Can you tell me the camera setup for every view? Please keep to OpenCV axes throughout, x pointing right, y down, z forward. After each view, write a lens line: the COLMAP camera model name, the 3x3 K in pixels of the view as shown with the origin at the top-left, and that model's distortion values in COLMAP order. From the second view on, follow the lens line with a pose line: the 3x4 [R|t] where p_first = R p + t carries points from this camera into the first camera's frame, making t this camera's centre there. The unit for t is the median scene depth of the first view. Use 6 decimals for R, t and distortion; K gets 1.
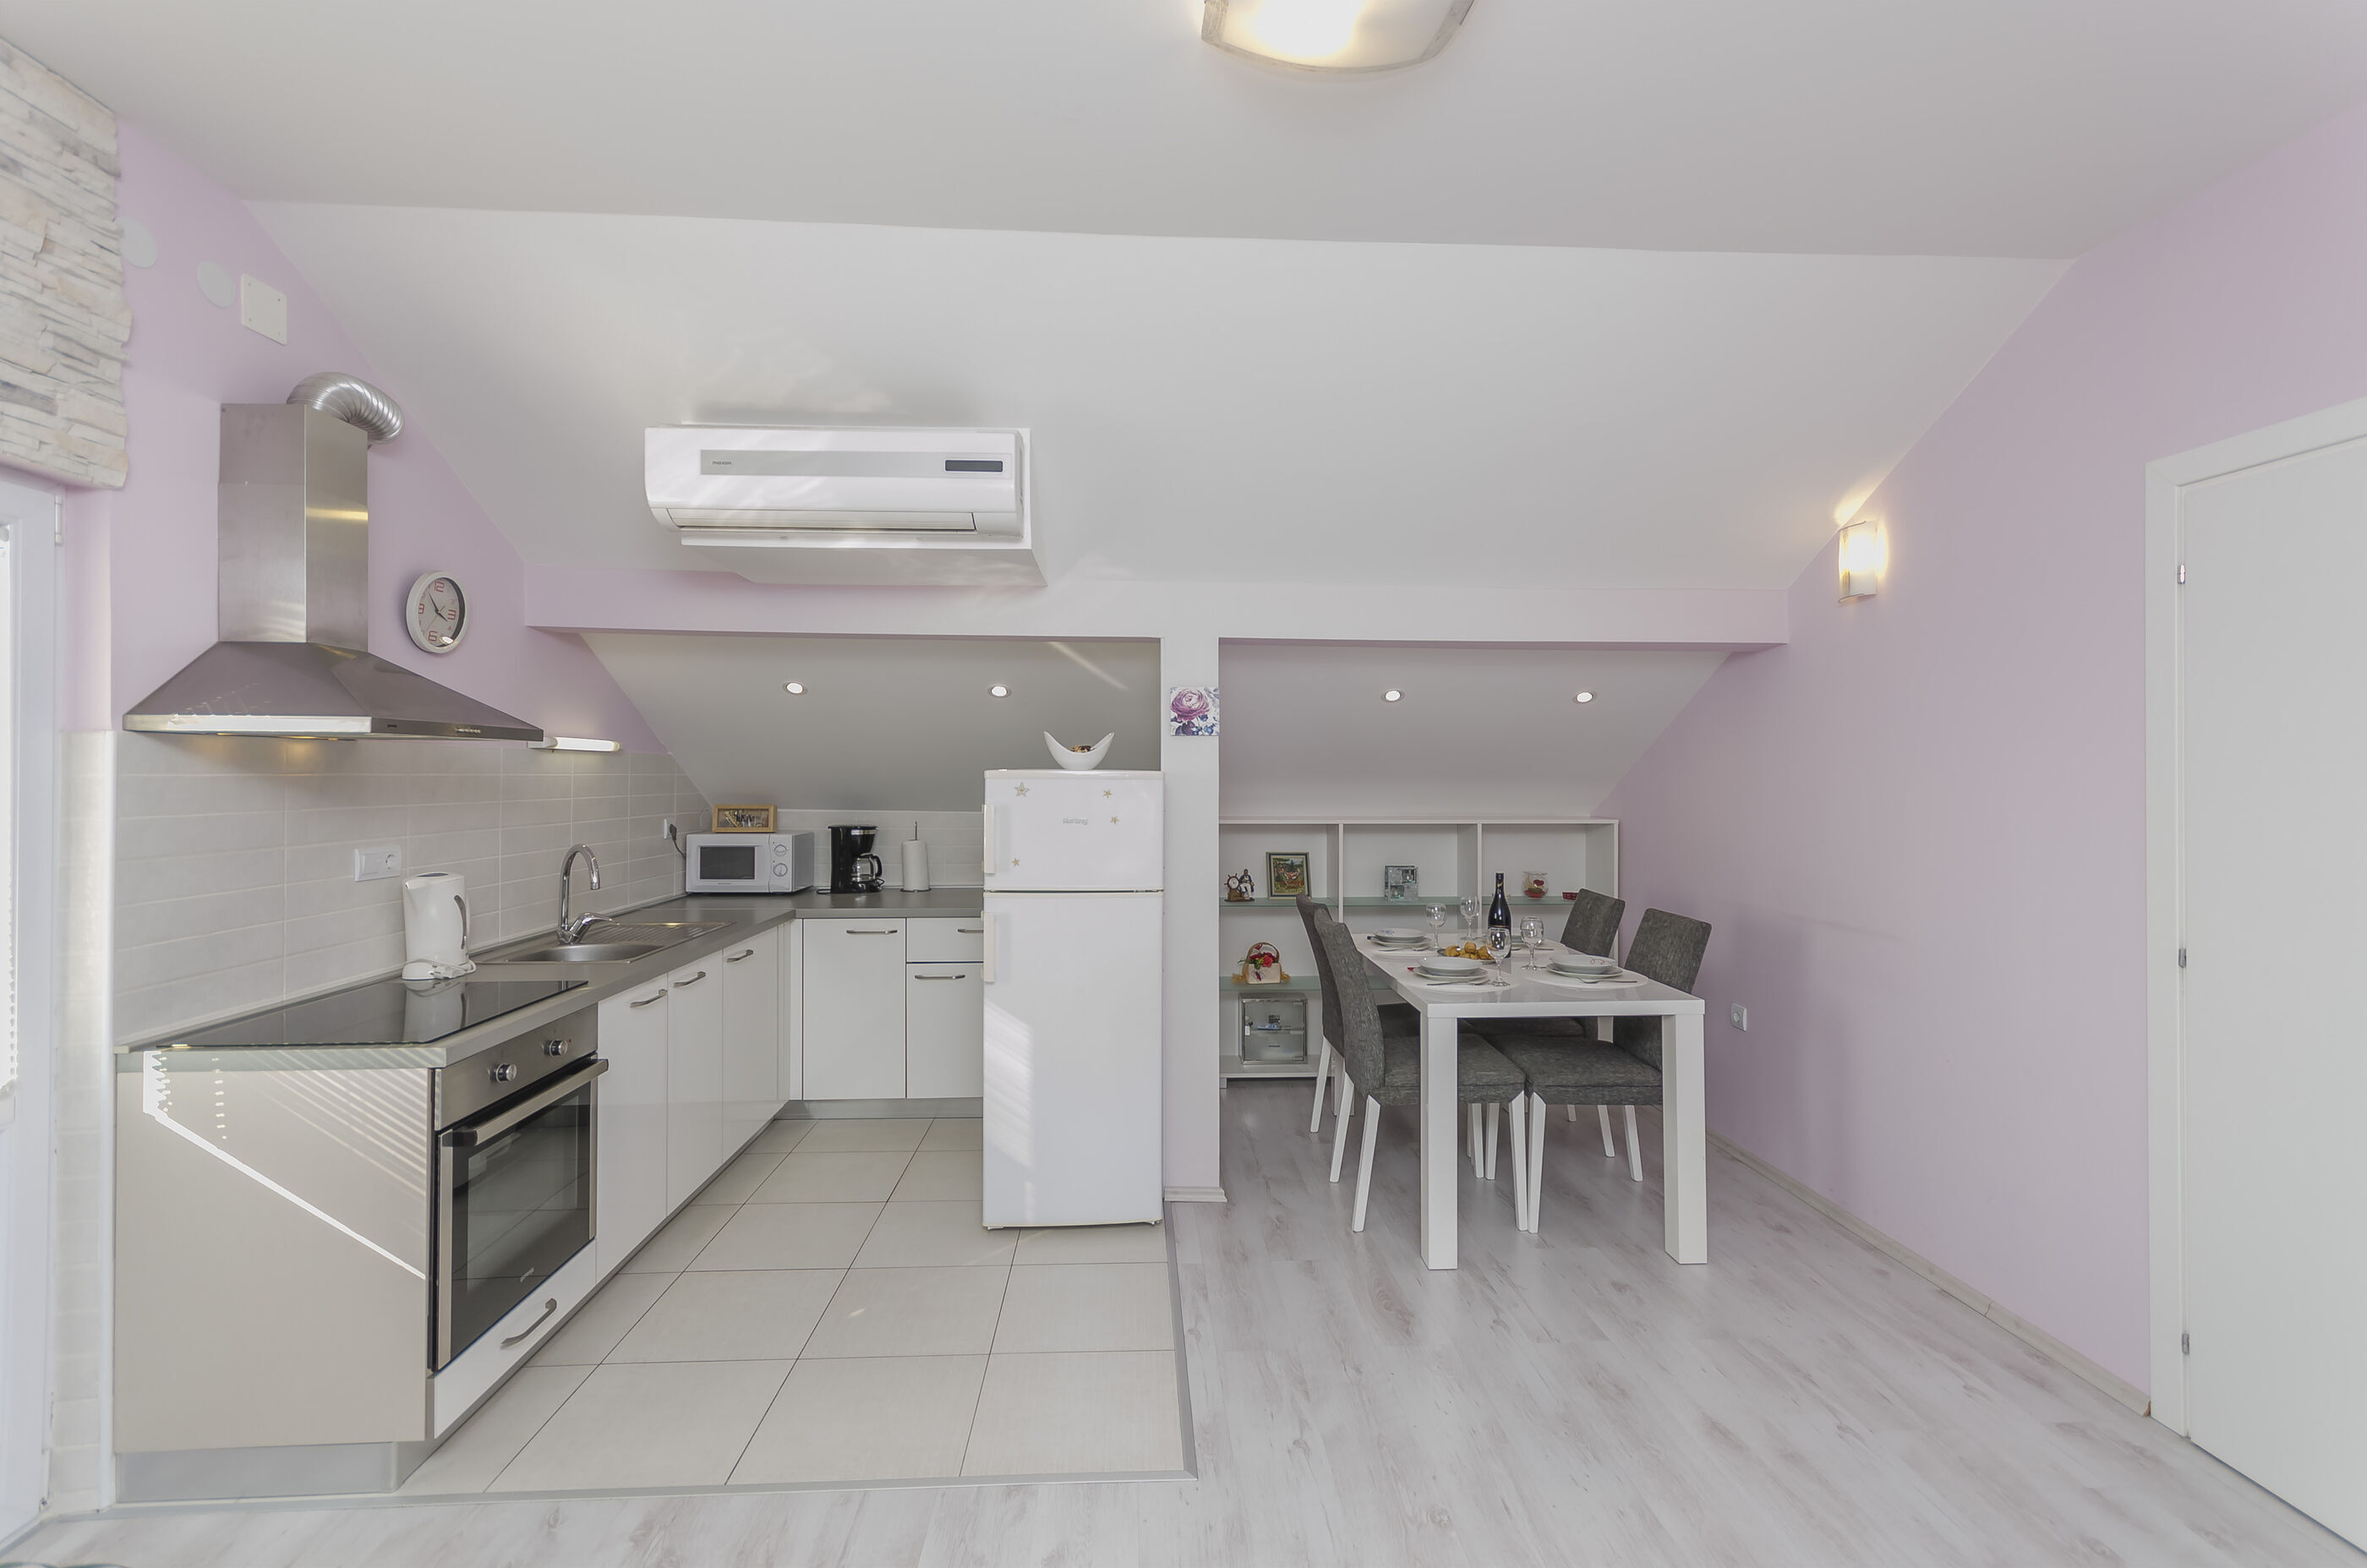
lens RADIAL K [[987.3, 0, 1160.8], [0, 987.3, 765.6], [0, 0, 1]] dist [0.007549, 0.001492]
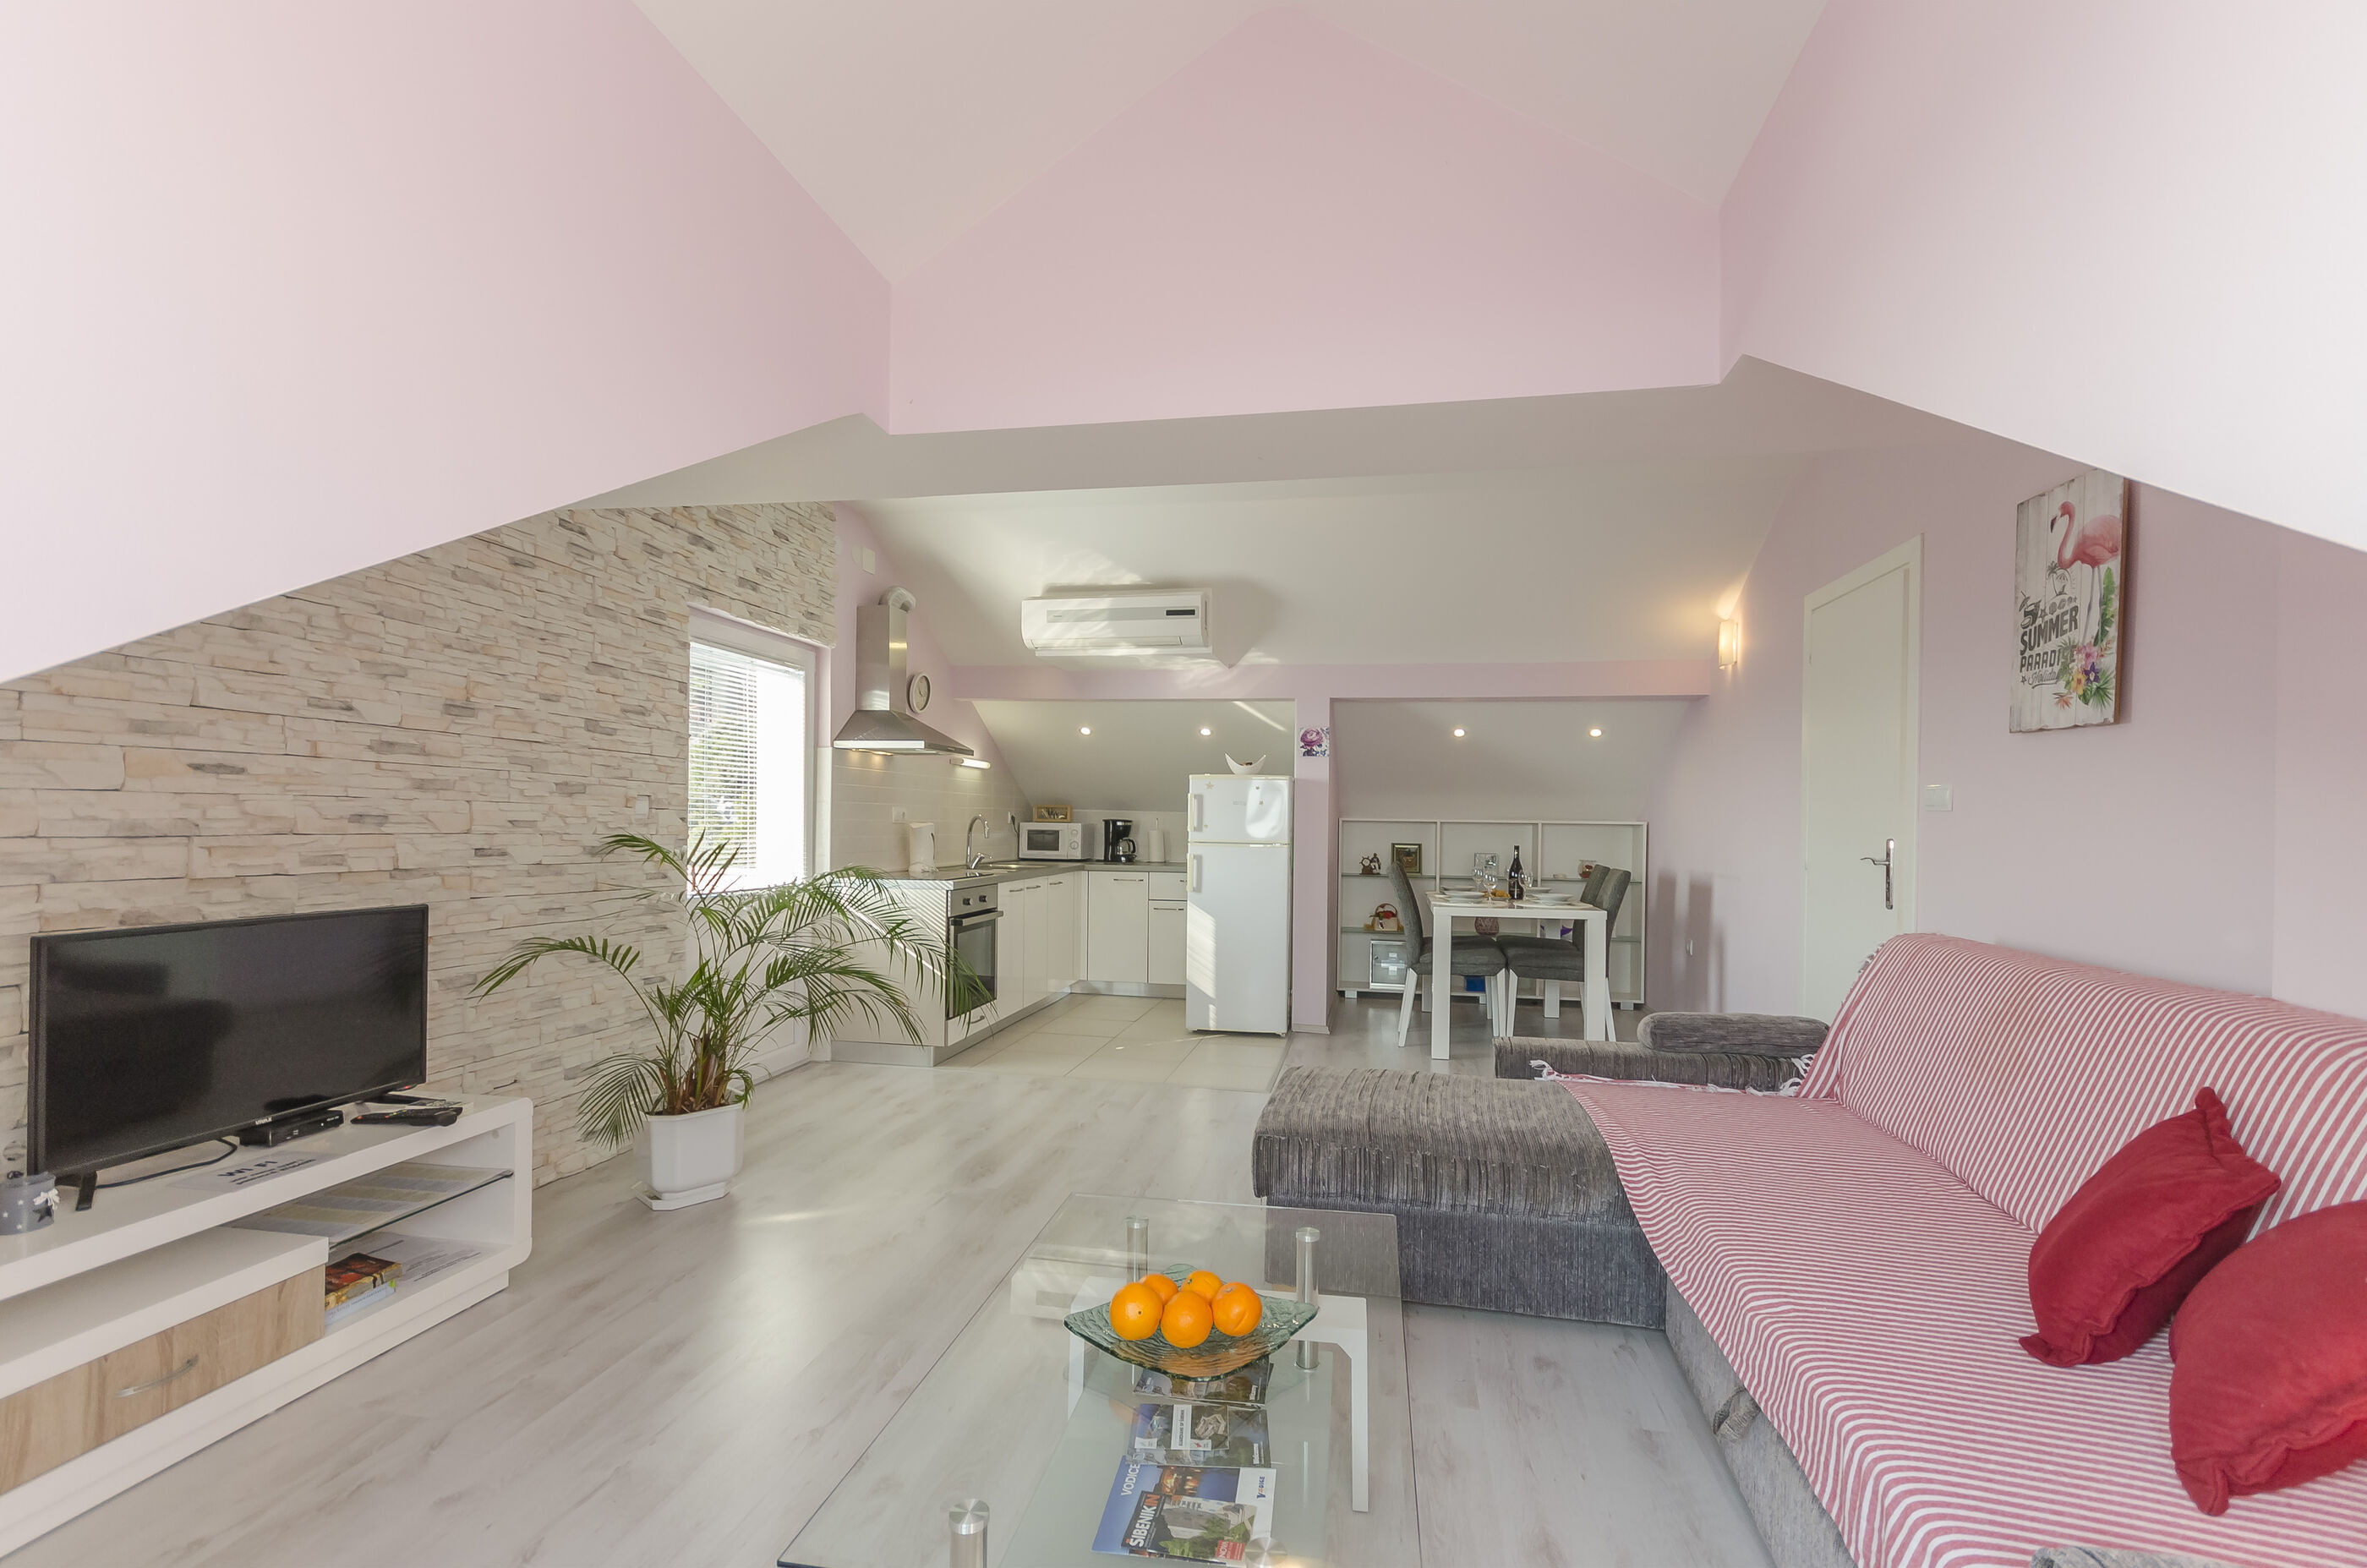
lens RADIAL K [[987.3, 0, 1175.2], [0, 987.3, 828.5], [0, 0, 1]] dist [0.007549, 0.001492]
pose [[0.971079, 0.012992, -0.238403, 0.211704], [-0.010251, 0.999866, 0.012730, 0.074871], [0.238537, -0.009918, 0.971083, -0.698521]]
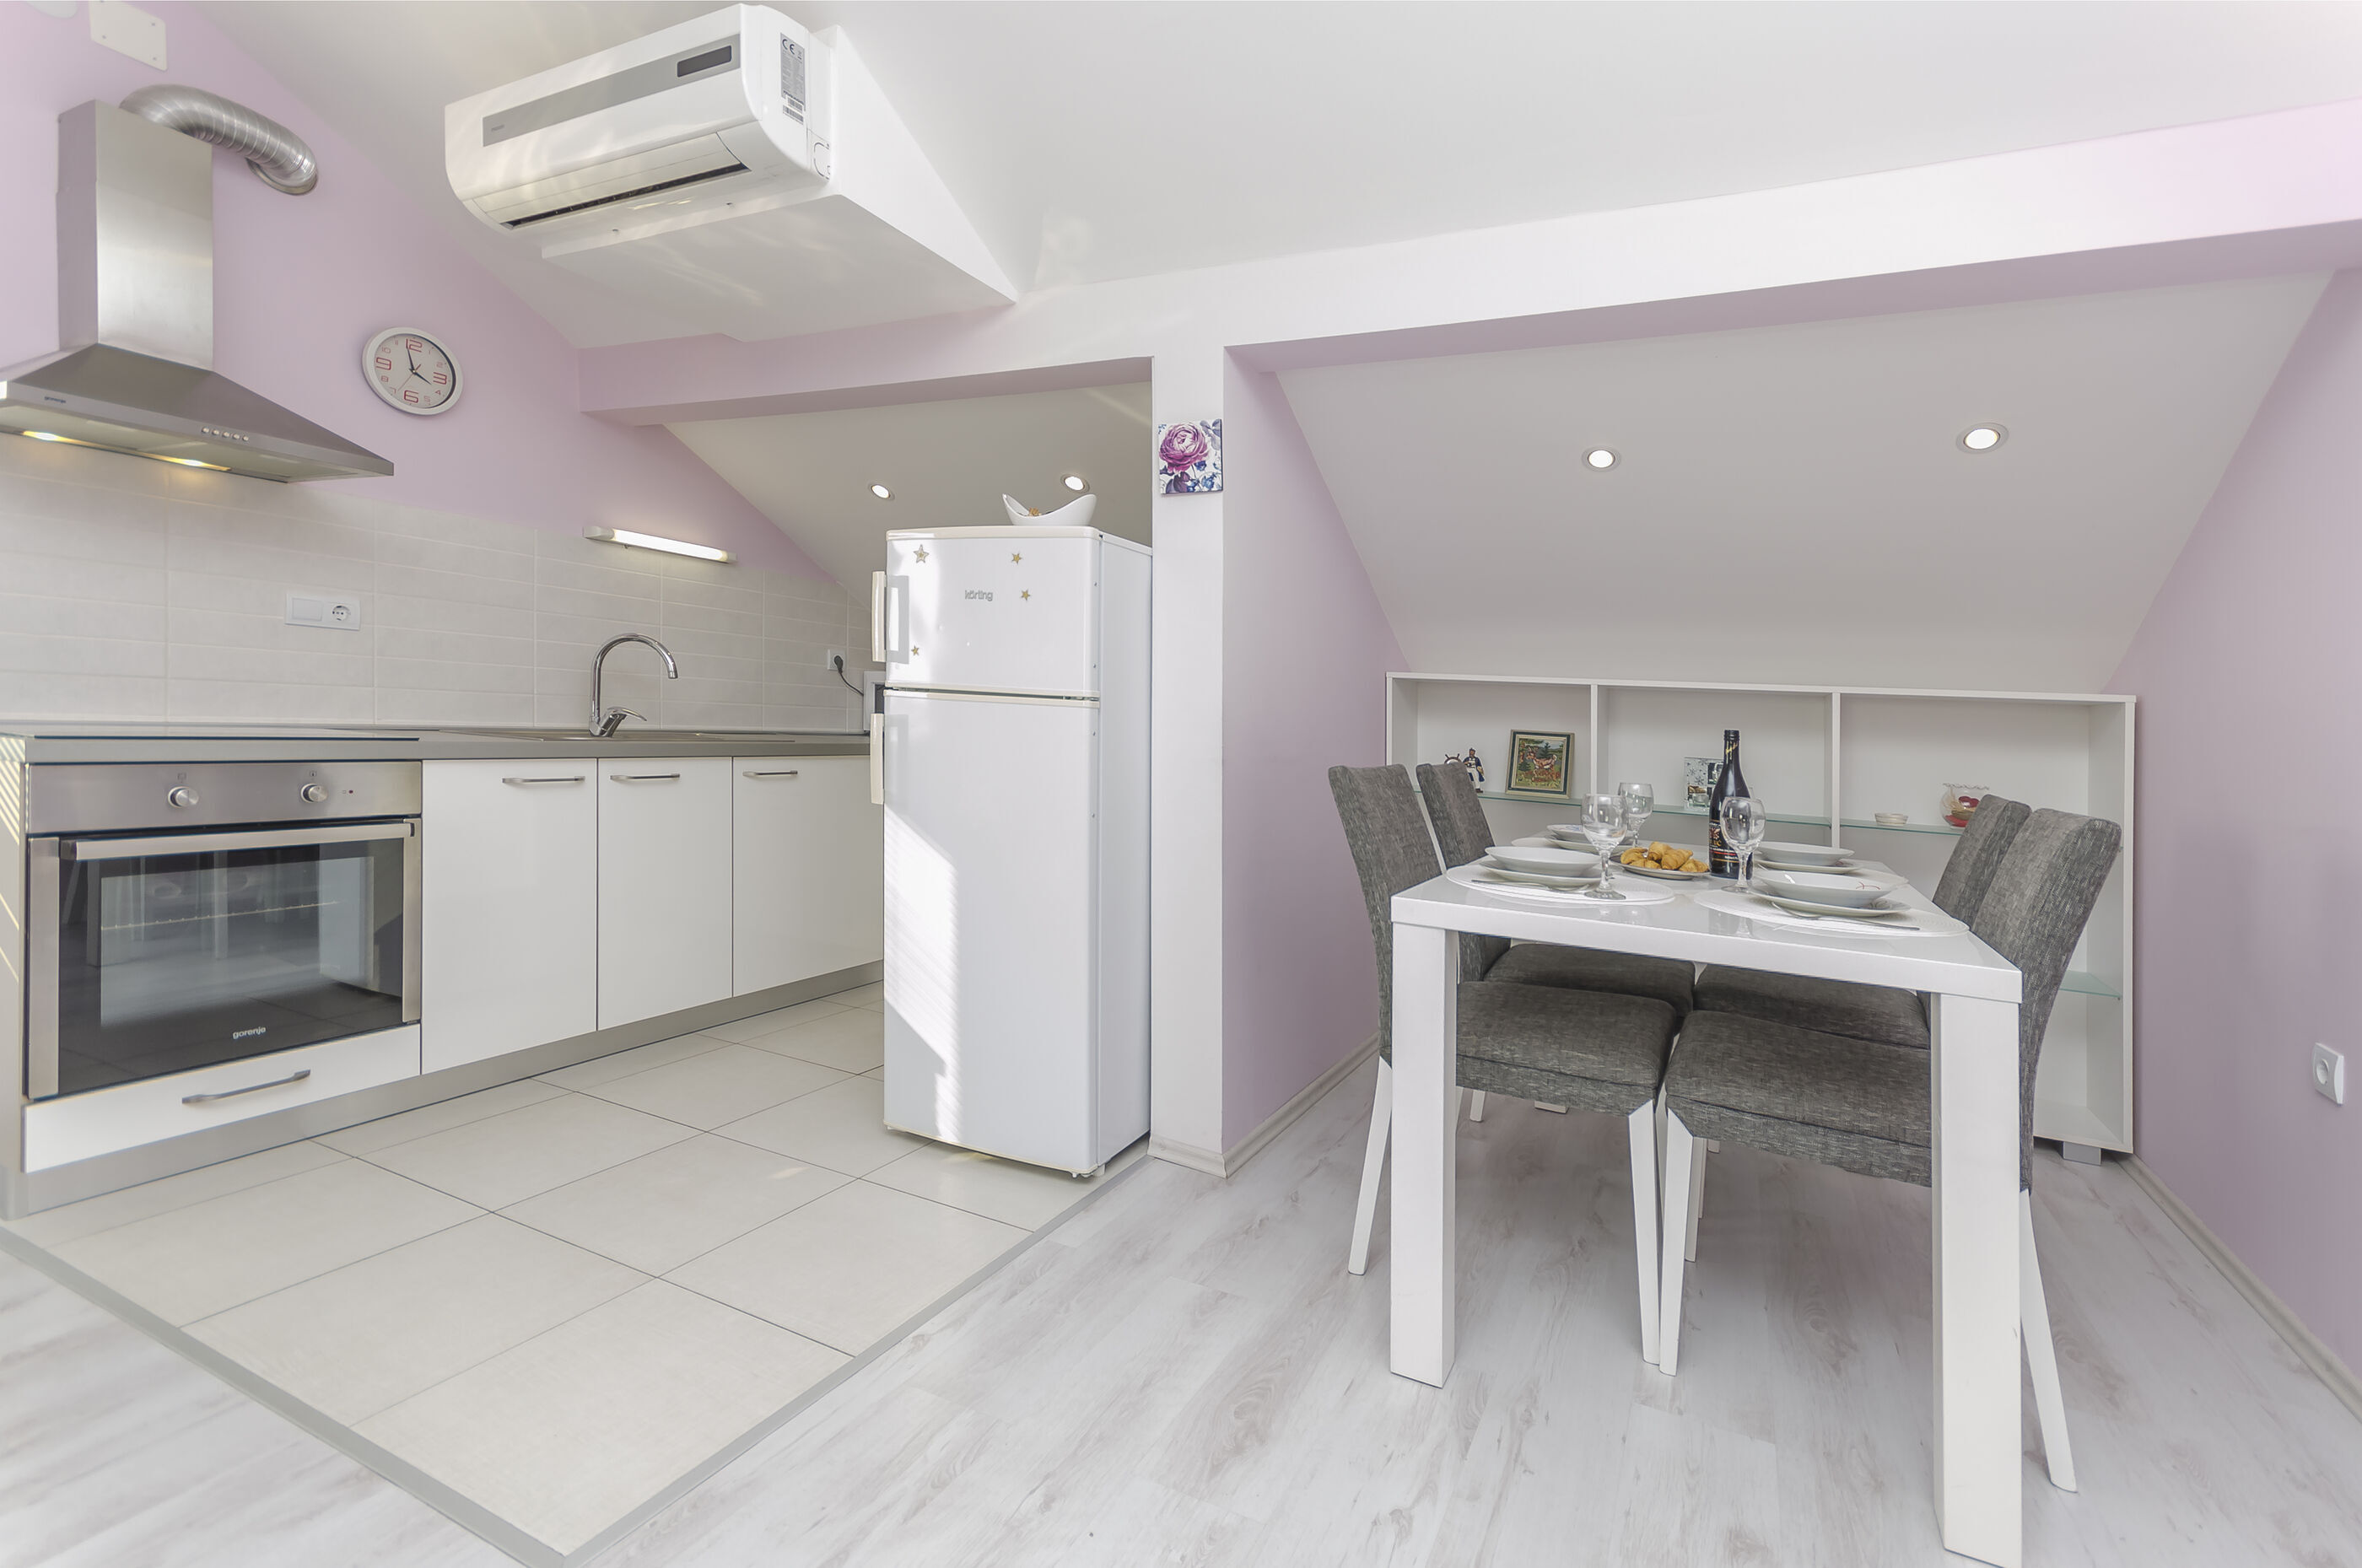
lens RADIAL K [[985.2, 0, 1231.1], [0, 985.2, 660.1], [0, 0, 1]] dist [0.007549, 0.001492]
pose [[0.878949, 0.012923, -0.476741, 0.401457], [-0.043178, 0.997684, -0.052563, 0.126061], [0.474957, 0.066785, 0.877471, 0.421776]]
